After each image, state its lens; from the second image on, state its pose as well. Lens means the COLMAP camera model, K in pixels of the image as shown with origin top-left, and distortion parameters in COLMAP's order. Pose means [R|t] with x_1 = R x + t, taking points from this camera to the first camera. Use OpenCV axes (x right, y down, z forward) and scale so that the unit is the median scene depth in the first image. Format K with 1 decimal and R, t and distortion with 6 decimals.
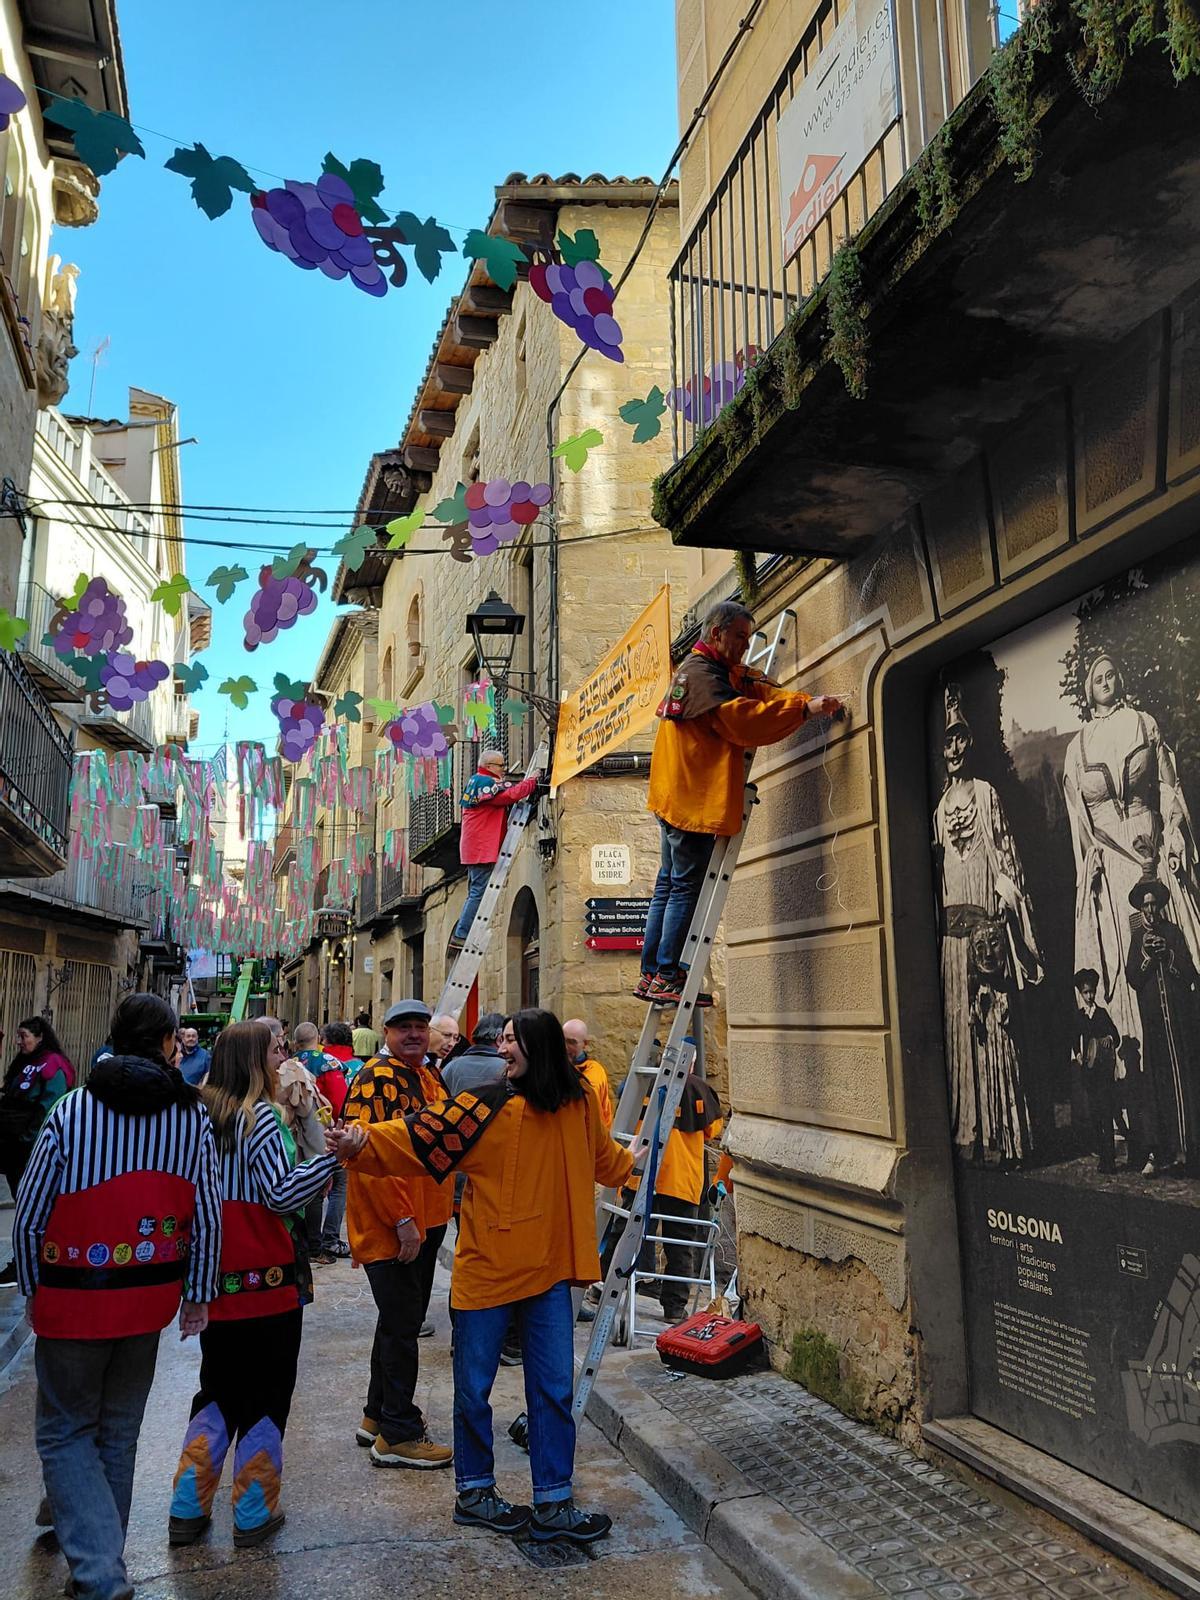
lens RADIAL K [[1197.3, 0, 600.0], [0, 1197.3, 800.0], [0, 0, 1]] dist [-0.011867, -0.003918]
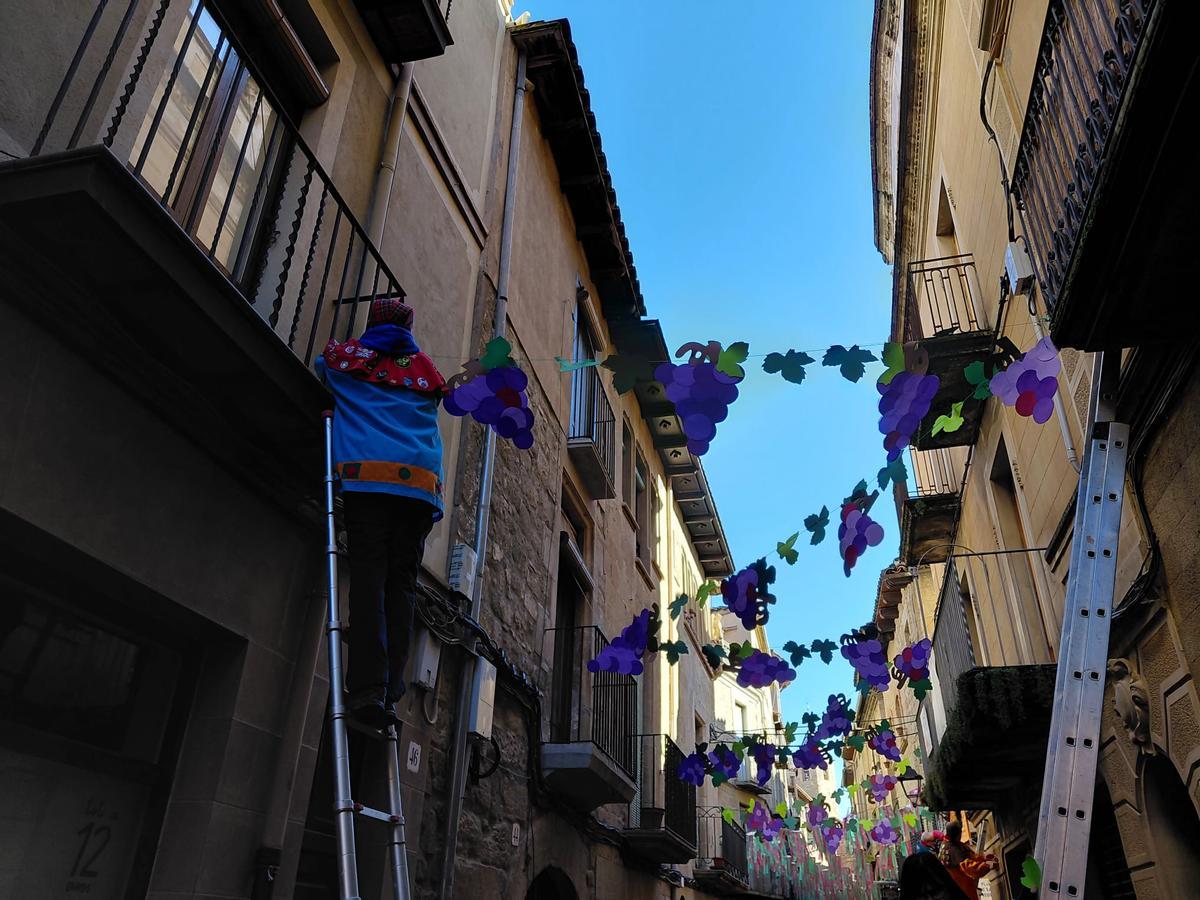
lens RADIAL K [[897.9, 0, 600.0], [0, 897.9, 450.0], [0, 0, 1]] dist [-0.011867, -0.003918]
pose [[0.861358, -0.224649, -0.455626, 0.607843], [0.070853, 0.941265, -0.330150, -0.395519], [0.503033, 0.252095, 0.826684, -1.675705]]
